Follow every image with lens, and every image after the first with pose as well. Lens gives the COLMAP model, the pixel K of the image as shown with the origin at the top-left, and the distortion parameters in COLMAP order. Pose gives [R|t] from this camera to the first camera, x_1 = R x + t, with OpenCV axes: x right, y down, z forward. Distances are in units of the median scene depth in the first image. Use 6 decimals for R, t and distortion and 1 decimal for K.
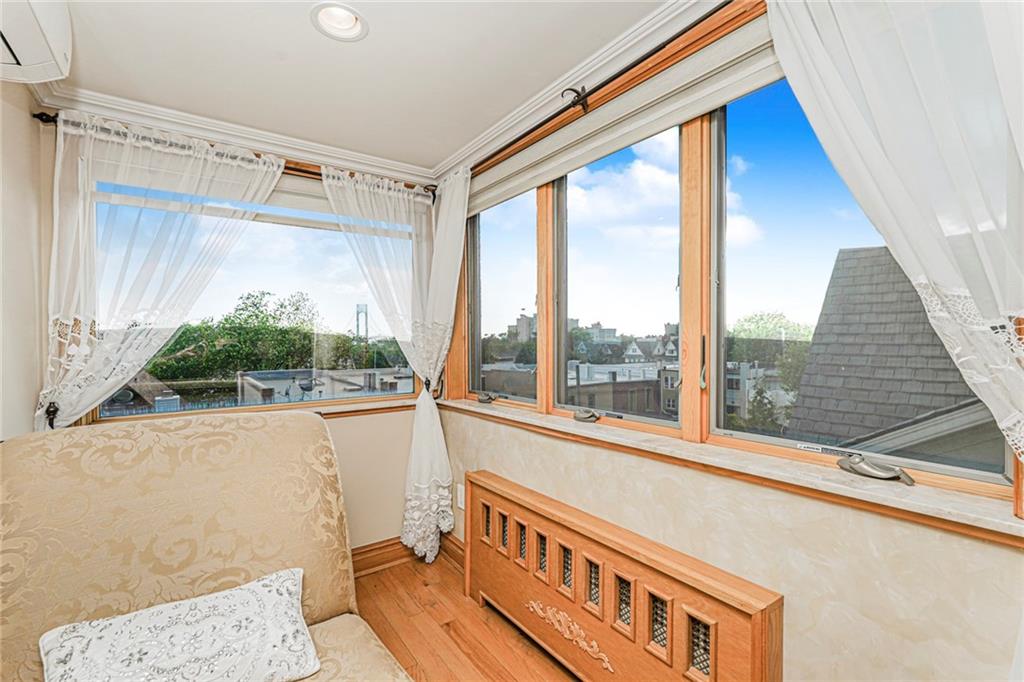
lens RADIAL K [[450.8, 0, 512.0], [0, 450.8, 341.0], [0, 0, 1]] dist [-0.012875, 0.007434]
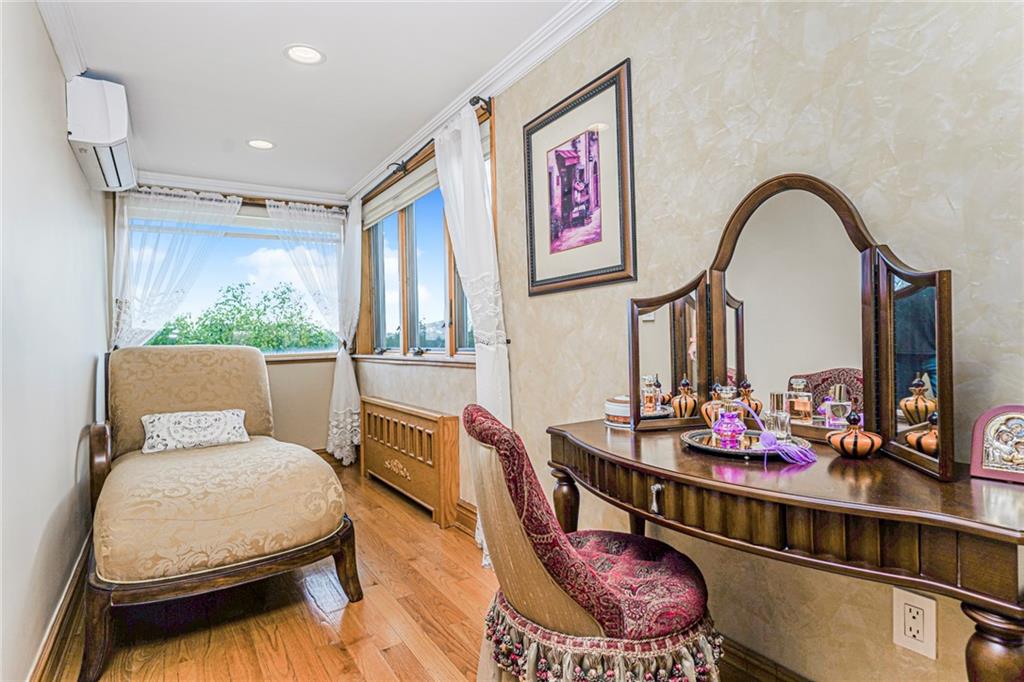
lens RADIAL K [[542.6, 0, 512.0], [0, 542.6, 341.0], [0, 0, 1]] dist [0.001678, -0.000049]
pose [[0.998428, -0.014052, -0.054254, 0.515219], [0.014391, 0.999879, 0.005877, 0.097042], [0.054165, -0.006649, 0.998510, -0.822127]]
